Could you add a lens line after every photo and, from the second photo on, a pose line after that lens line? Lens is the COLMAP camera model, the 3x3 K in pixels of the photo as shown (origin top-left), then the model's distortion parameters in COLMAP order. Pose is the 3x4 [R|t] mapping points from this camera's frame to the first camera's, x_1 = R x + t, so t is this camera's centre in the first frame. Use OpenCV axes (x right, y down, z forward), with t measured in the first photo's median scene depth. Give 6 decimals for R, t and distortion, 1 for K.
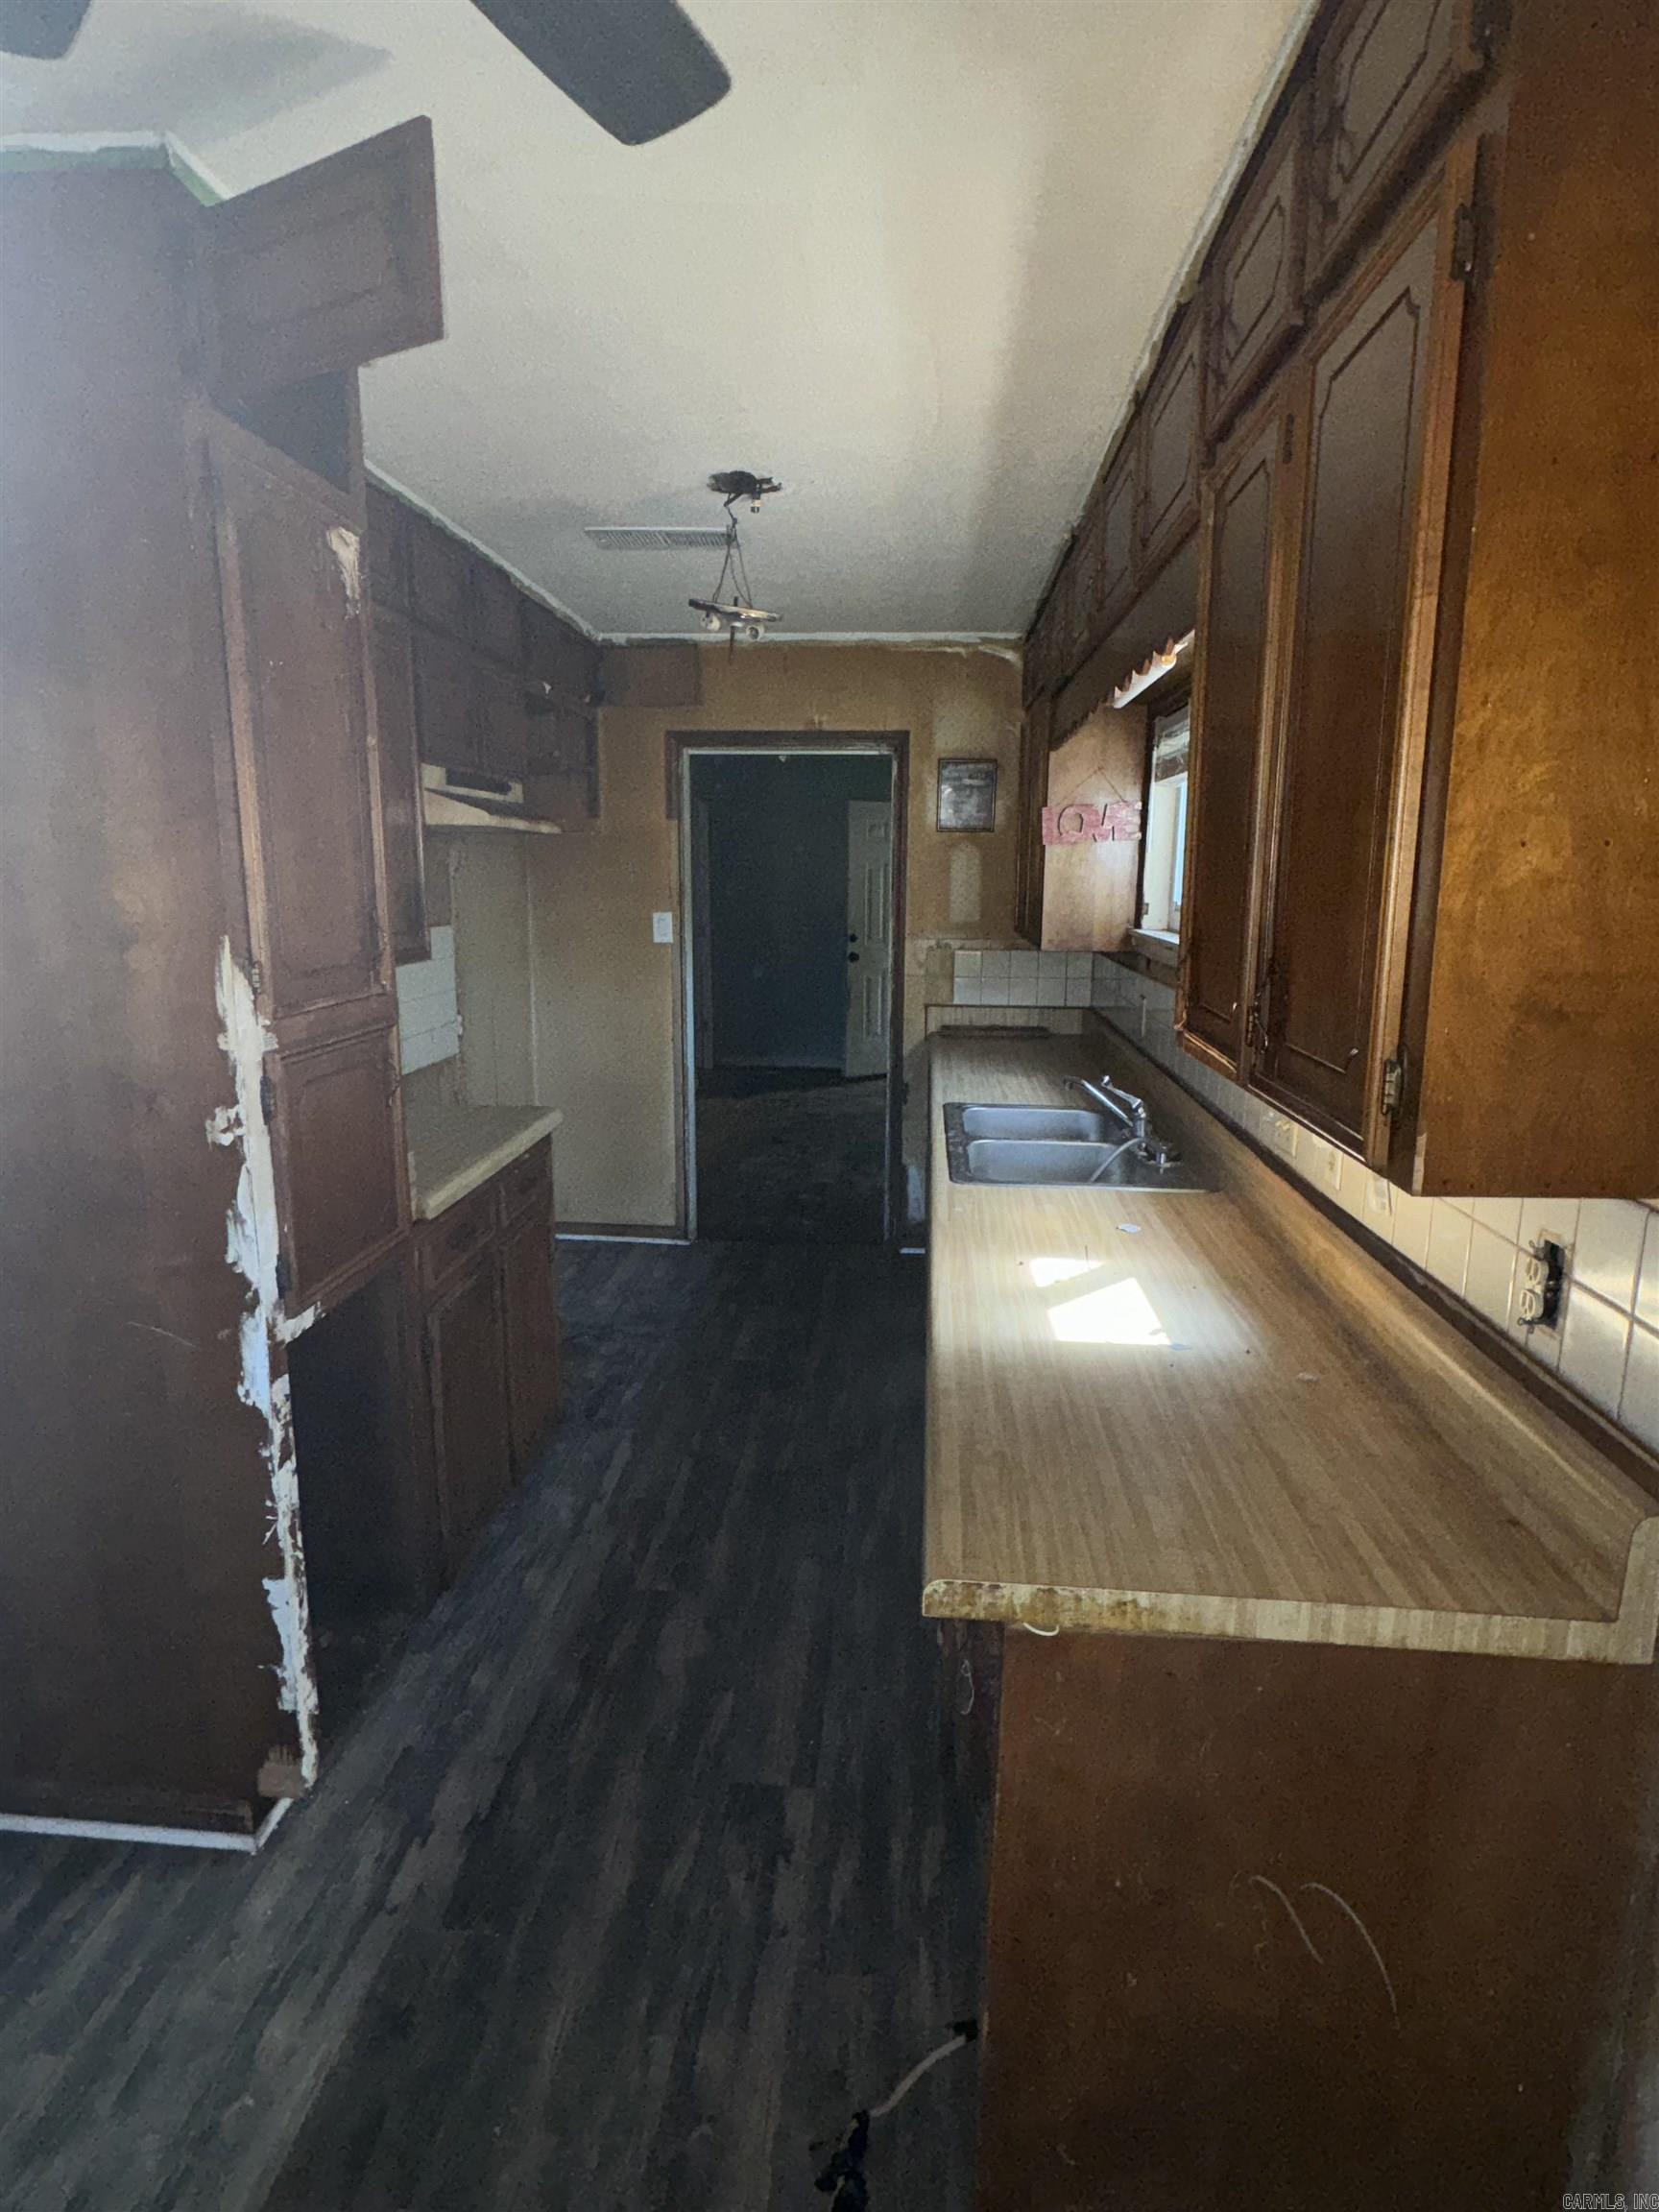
lens RADIAL K [[1162.7, 0, 829.5], [0, 1162.7, 1106.0], [0, 0, 1]] dist [-0.001637, 0.000684]
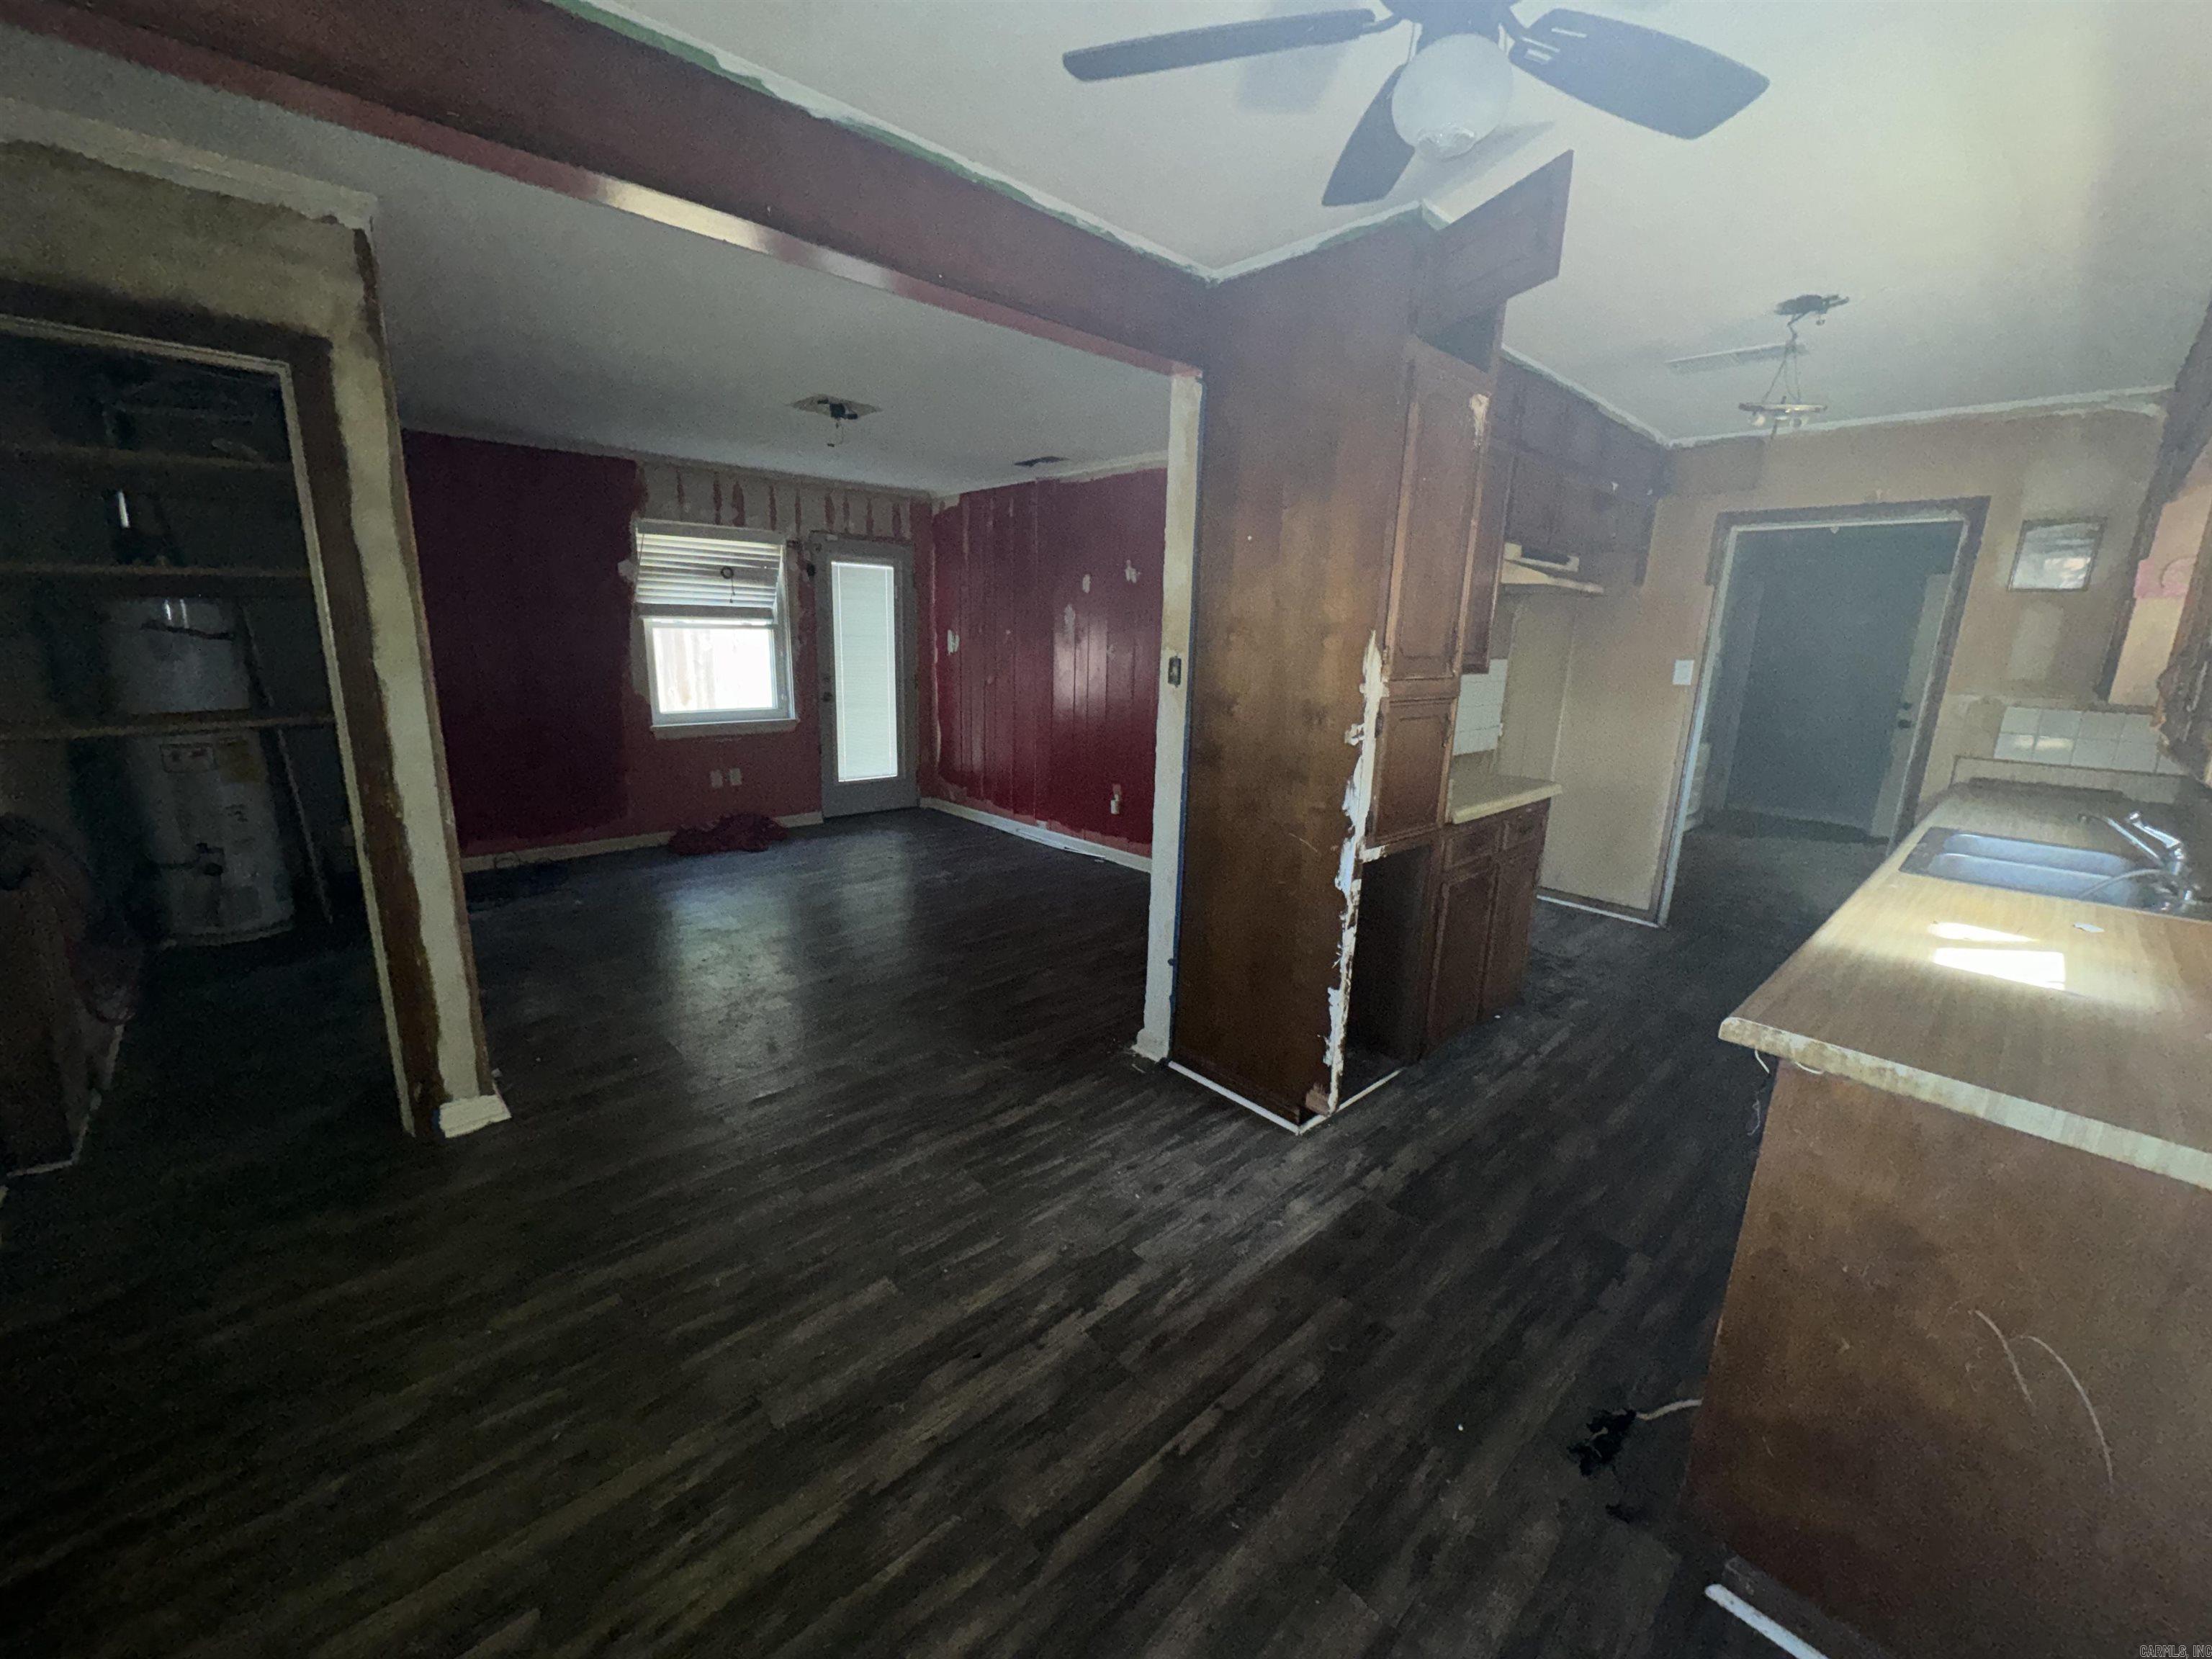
lens RADIAL K [[880.6, 0, 1108.5], [0, 880.6, 832.5], [0, 0, 1]] dist [-0.003627, 0.000866]
pose [[0.738236, 0.163951, -0.654315, 0.121580], [-0.157591, 0.985089, 0.069029, 0.124728], [0.655876, 0.052155, 0.753065, -0.279284]]
